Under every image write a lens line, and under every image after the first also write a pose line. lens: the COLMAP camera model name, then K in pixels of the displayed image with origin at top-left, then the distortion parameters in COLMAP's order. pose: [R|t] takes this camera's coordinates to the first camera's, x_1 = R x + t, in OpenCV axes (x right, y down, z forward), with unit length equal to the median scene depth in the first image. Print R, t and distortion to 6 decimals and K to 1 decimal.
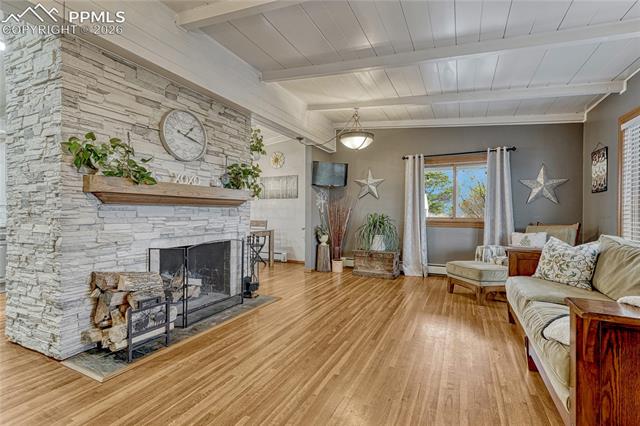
lens RADIAL K [[291.3, 0, 318.3], [0, 291.3, 214.8], [0, 0, 1]] dist [0.011476, 0.000238]
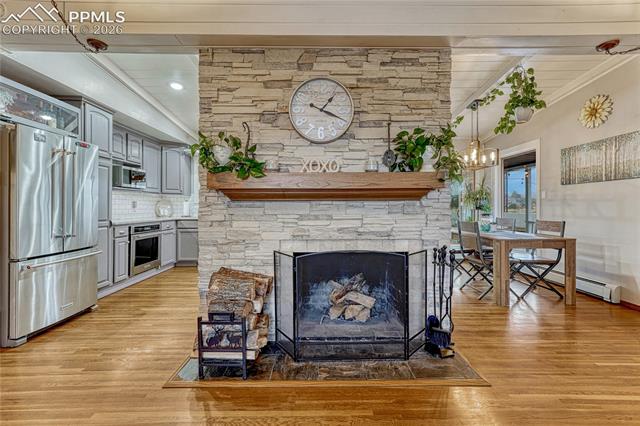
lens RADIAL K [[273.1, 0, 317.2], [0, 273.1, 208.3], [0, 0, 1]] dist [0.006445, -0.000860]
pose [[0.453011, -0.000774, -0.891505, 0.158303], [-0.002995, 0.999993, -0.002391, -0.007389], [0.891500, 0.003753, 0.453005, 0.568425]]
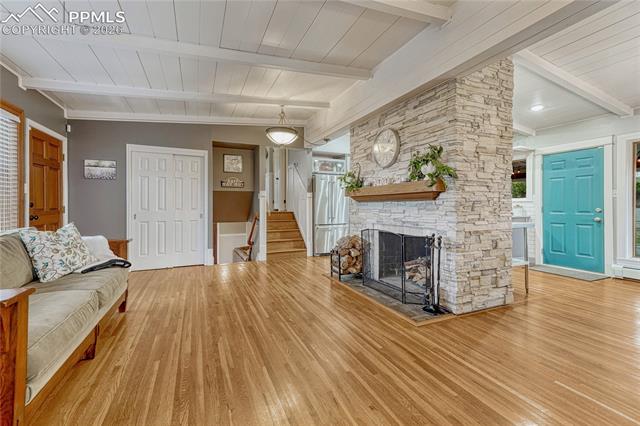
lens RADIAL K [[273.1, 0, 320.3], [0, 273.1, 205.6], [0, 0, 1]] dist [0.006445, -0.000860]
pose [[-0.625551, -0.005889, -0.780161, 0.584157], [-0.010746, 0.999942, 0.001069, -0.008197], [0.780109, 0.009052, -0.625578, 1.317677]]
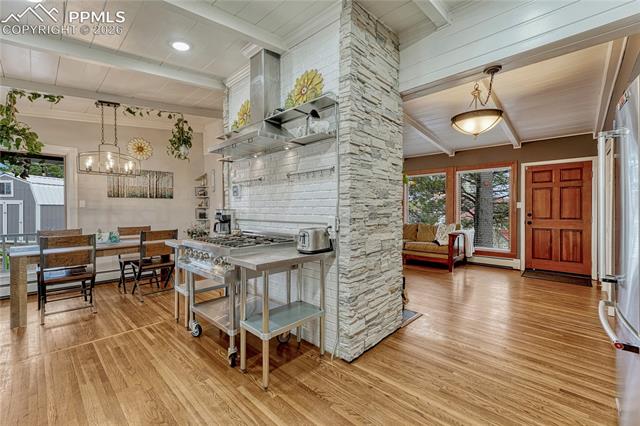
lens RADIAL K [[273.1, 0, 320.8], [0, 273.1, 212.6], [0, 0, 1]] dist [0.006445, -0.000860]
pose [[0.292979, -0.019258, 0.955925, -1.354659], [0.008242, 0.999811, 0.017616, -0.048065], [-0.956083, 0.002717, 0.293082, 0.596563]]
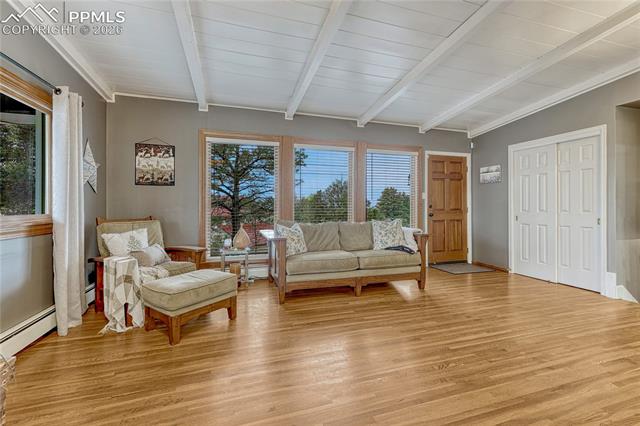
lens RADIAL K [[273.1, 0, 323.1], [0, 273.1, 206.7], [0, 0, 1]] dist [0.006445, -0.000860]
pose [[-0.703812, -0.005405, 0.710366, -0.161859], [0.001208, 0.999960, 0.008806, -0.009656], [-0.710385, 0.007056, -0.703778, 1.348384]]
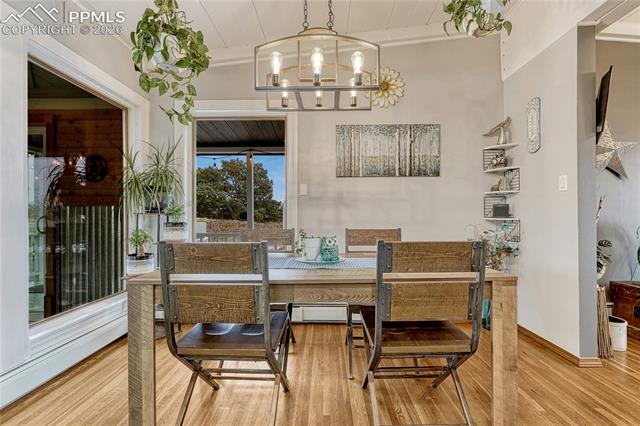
lens RADIAL K [[273.1, 0, 329.1], [0, 273.1, 209.3], [0, 0, 1]] dist [0.006445, -0.000860]
pose [[0.893055, 0.006083, 0.449906, -0.751717], [0.015697, 0.998879, -0.044665, 0.015814], [-0.449673, 0.046951, 0.891958, 1.298331]]
